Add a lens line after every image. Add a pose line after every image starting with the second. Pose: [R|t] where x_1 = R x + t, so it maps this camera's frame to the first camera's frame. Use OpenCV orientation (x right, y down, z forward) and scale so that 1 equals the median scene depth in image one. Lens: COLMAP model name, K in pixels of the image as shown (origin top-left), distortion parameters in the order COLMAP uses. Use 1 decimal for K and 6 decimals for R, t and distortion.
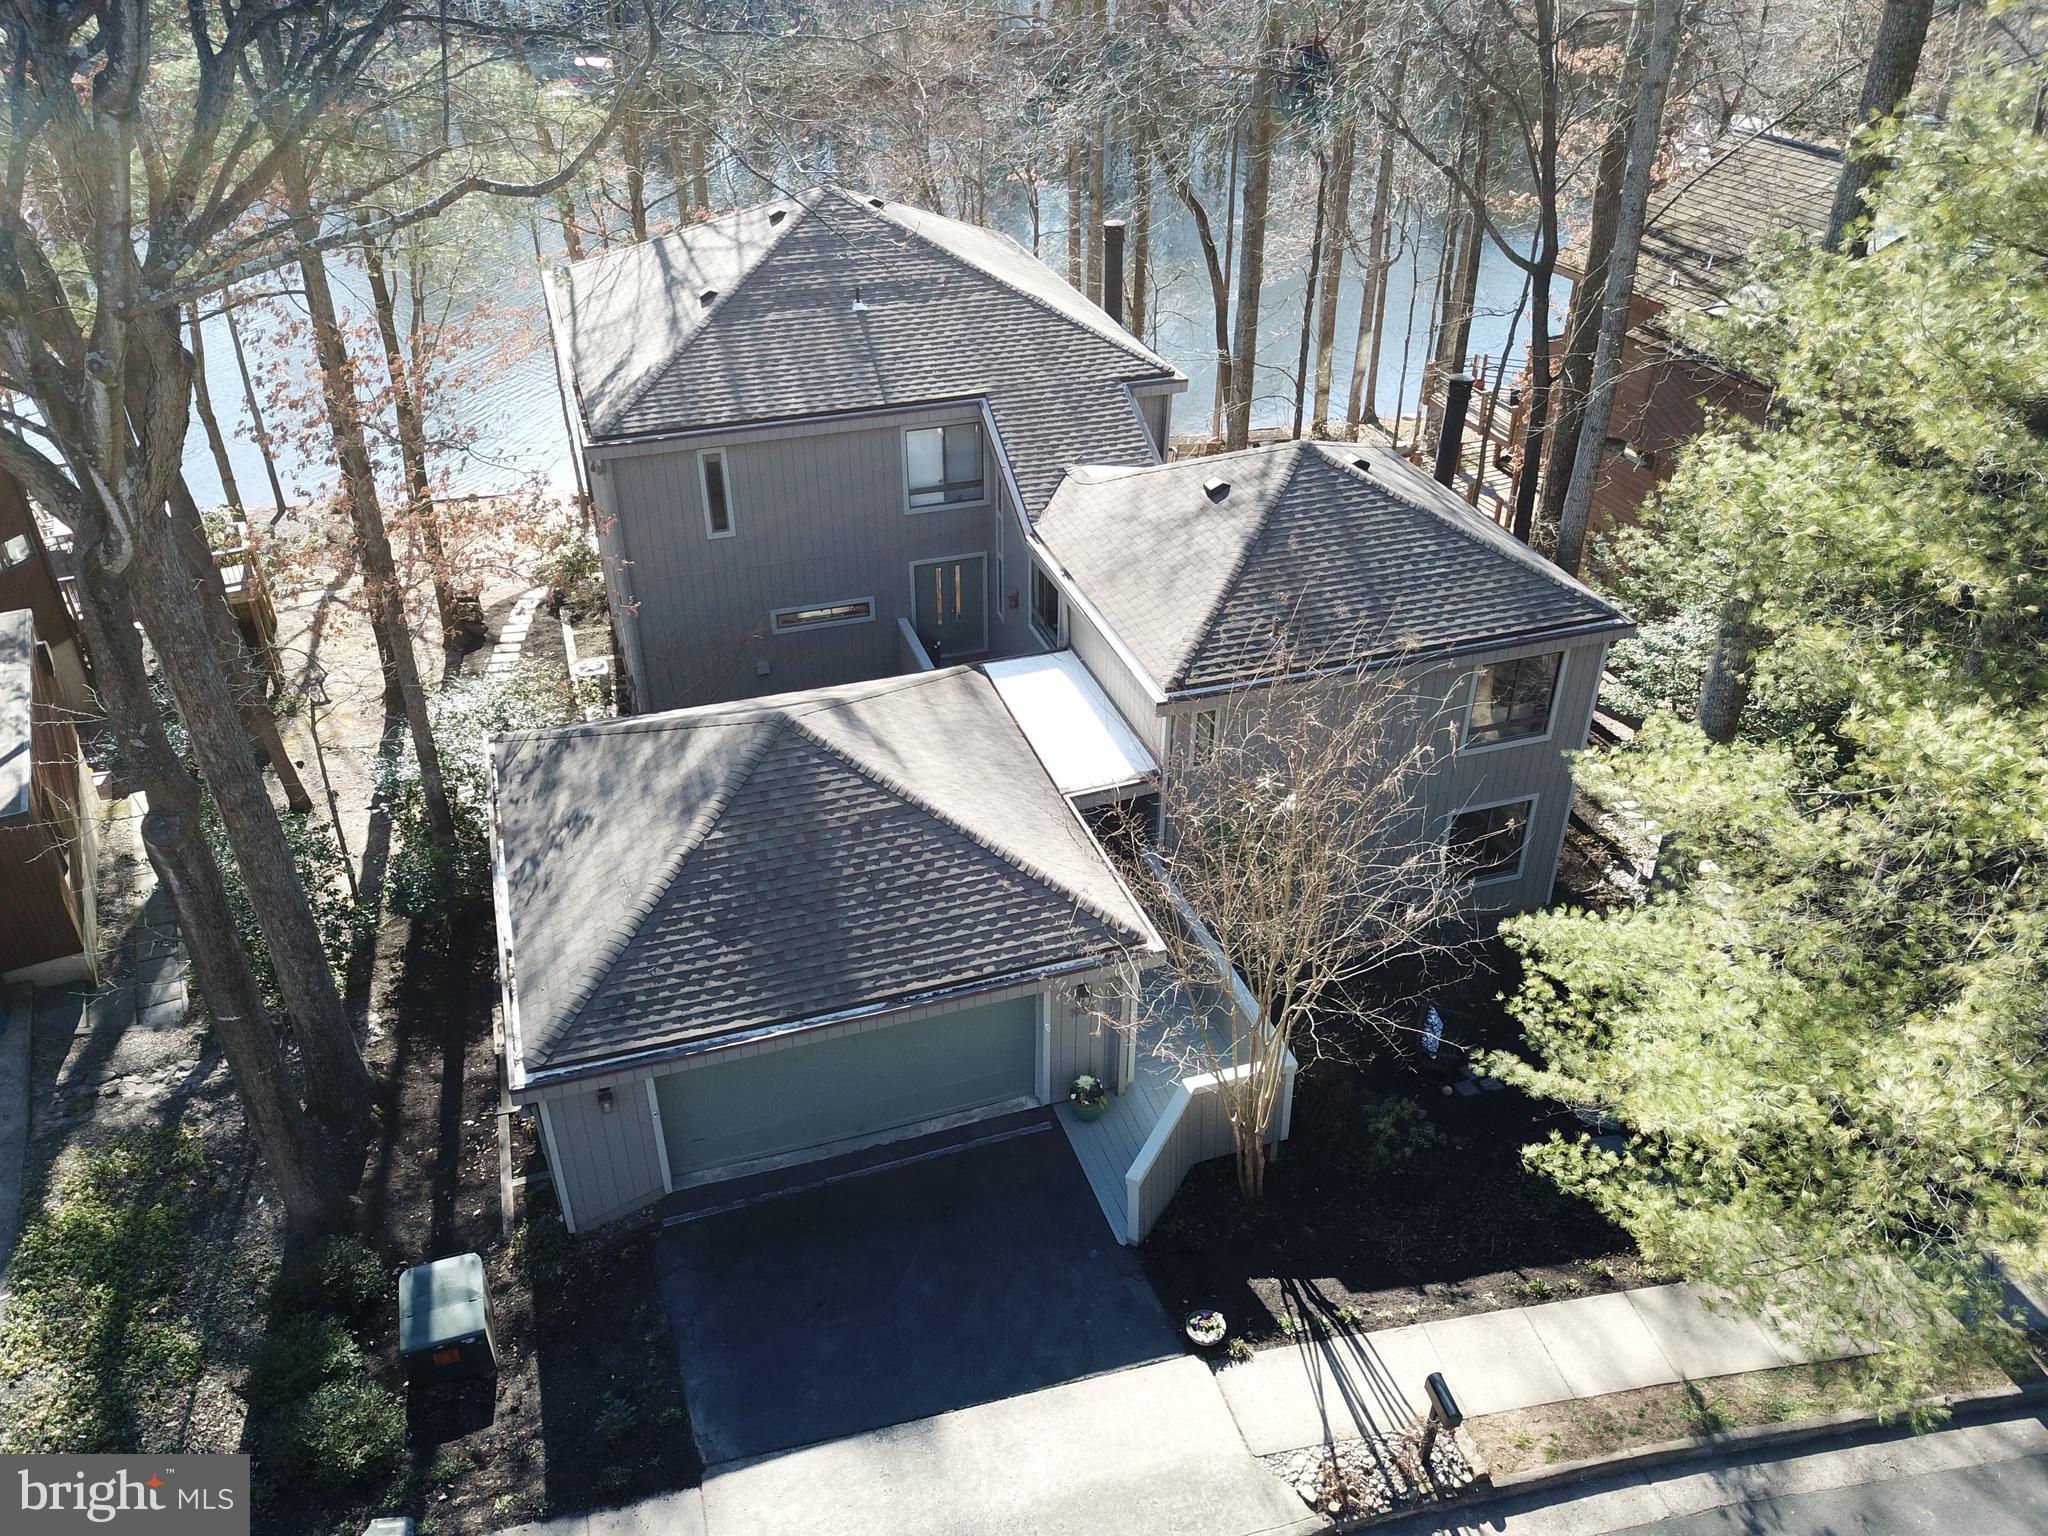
lens RADIAL K [[1563.3, 0, 992.4], [0, 1563.3, 762.8], [0, 0, 1]] dist [0.004810, 0.003734]
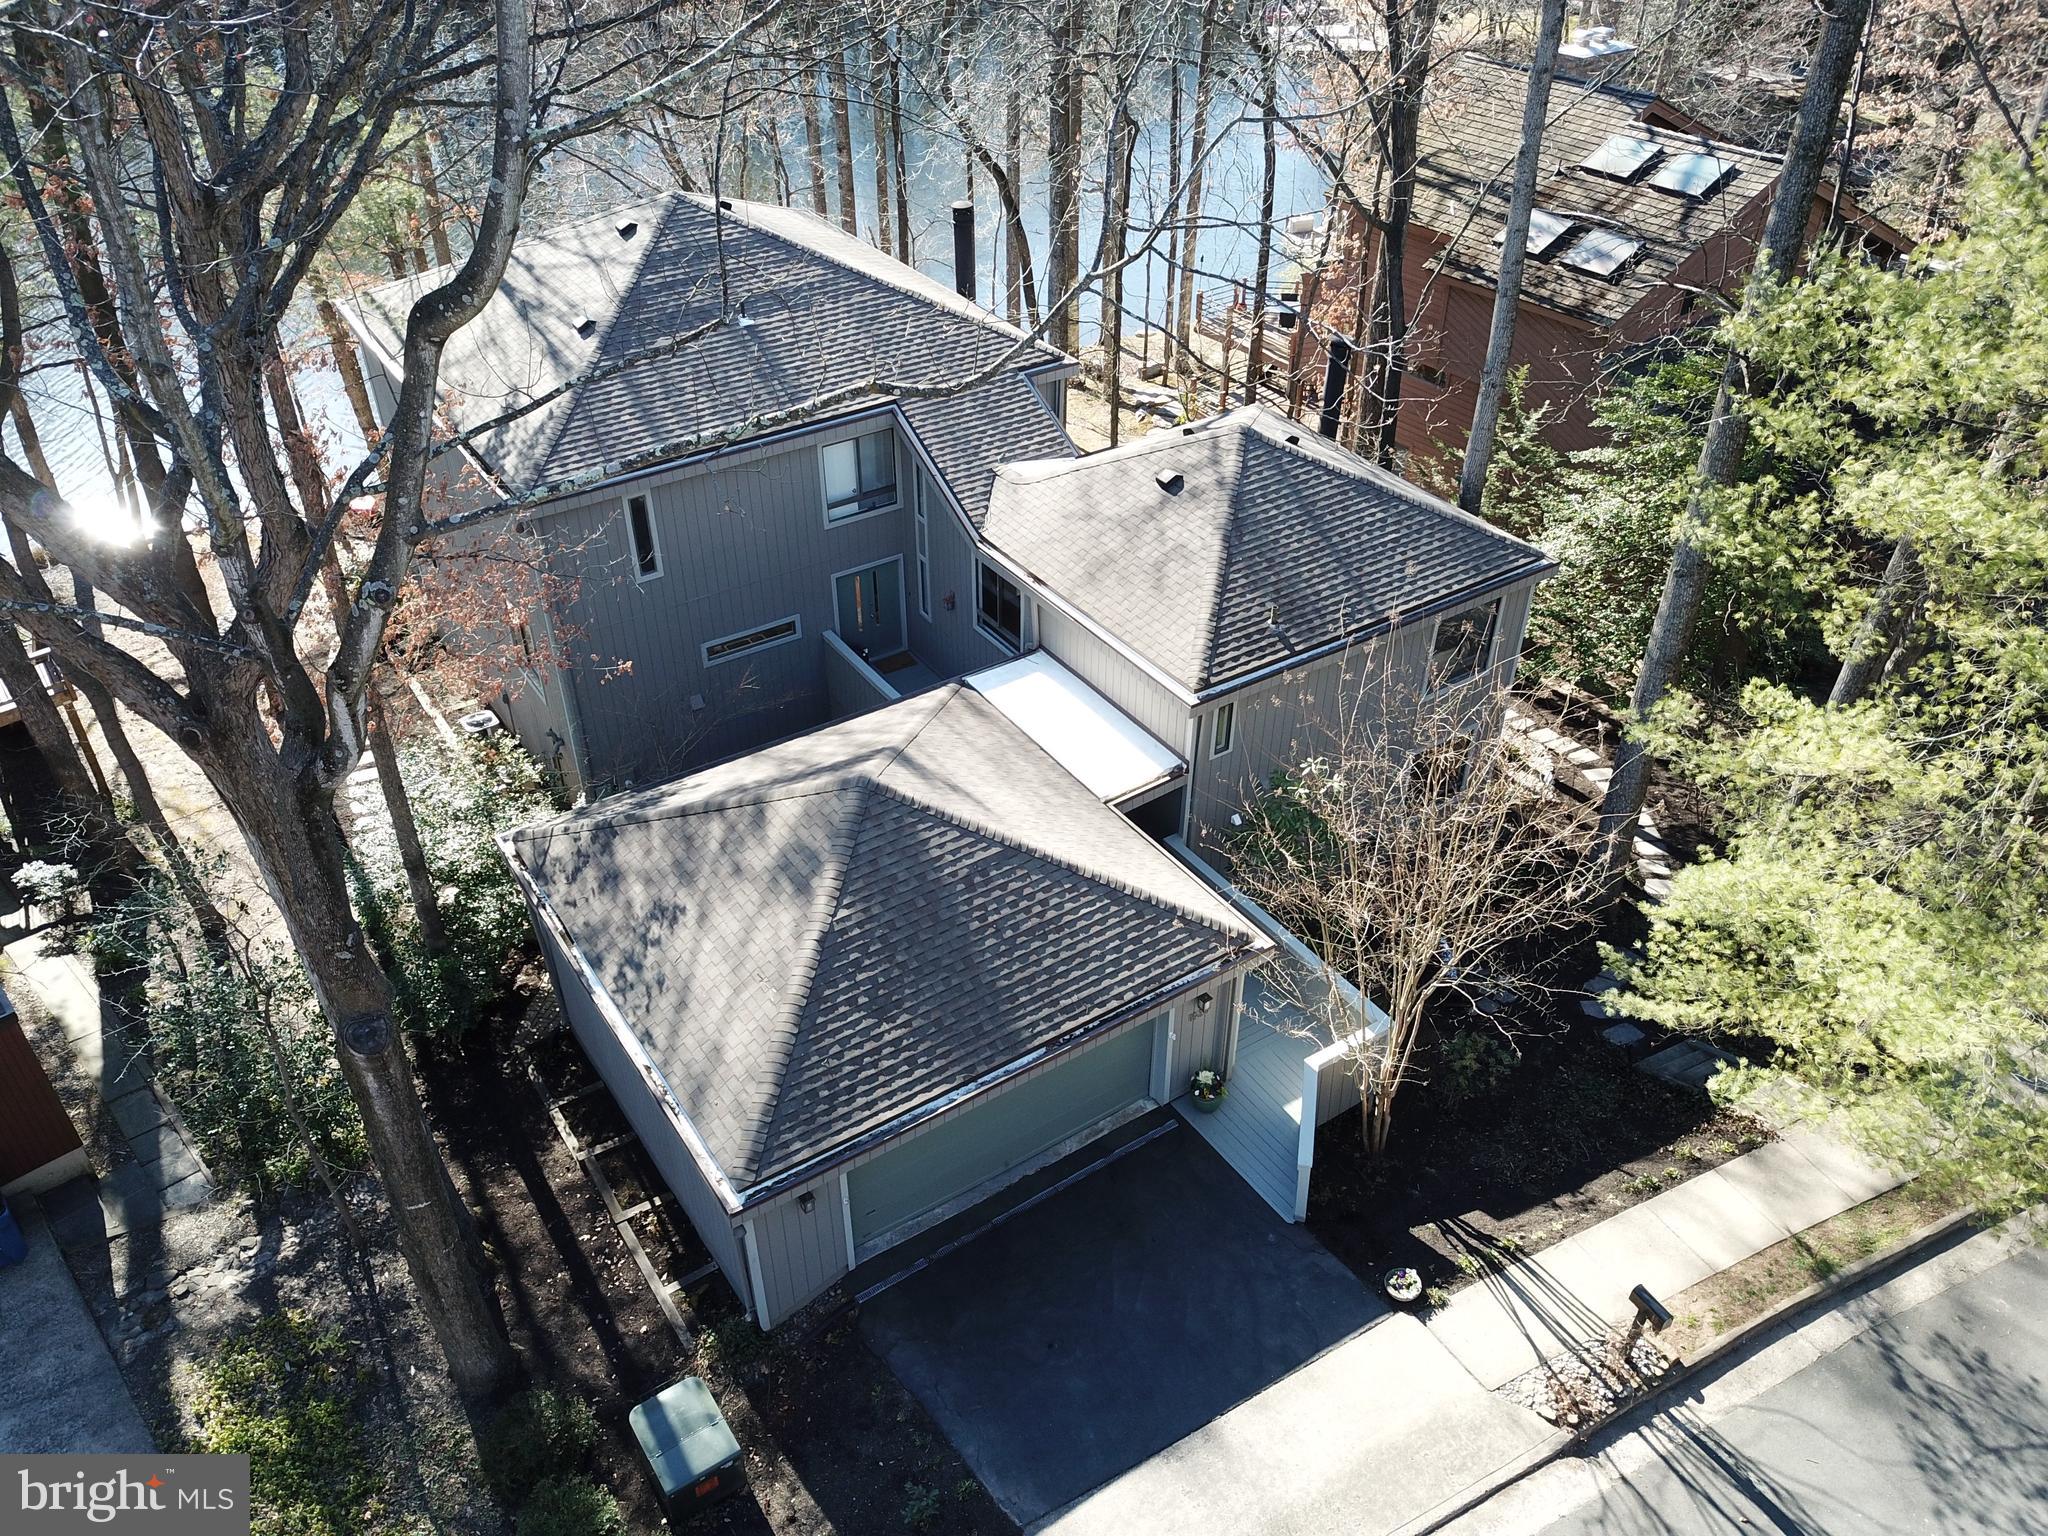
lens RADIAL K [[1569.4, 0, 1024.0], [0, 1569.4, 768.0], [0, 0, 1]] dist [0.004867, 0.004687]
pose [[0.964007, -0.157177, 0.214445, -0.258970], [0.143627, 0.986595, 0.077466, -0.104339], [-0.223747, -0.043878, 0.973659, 0.000862]]
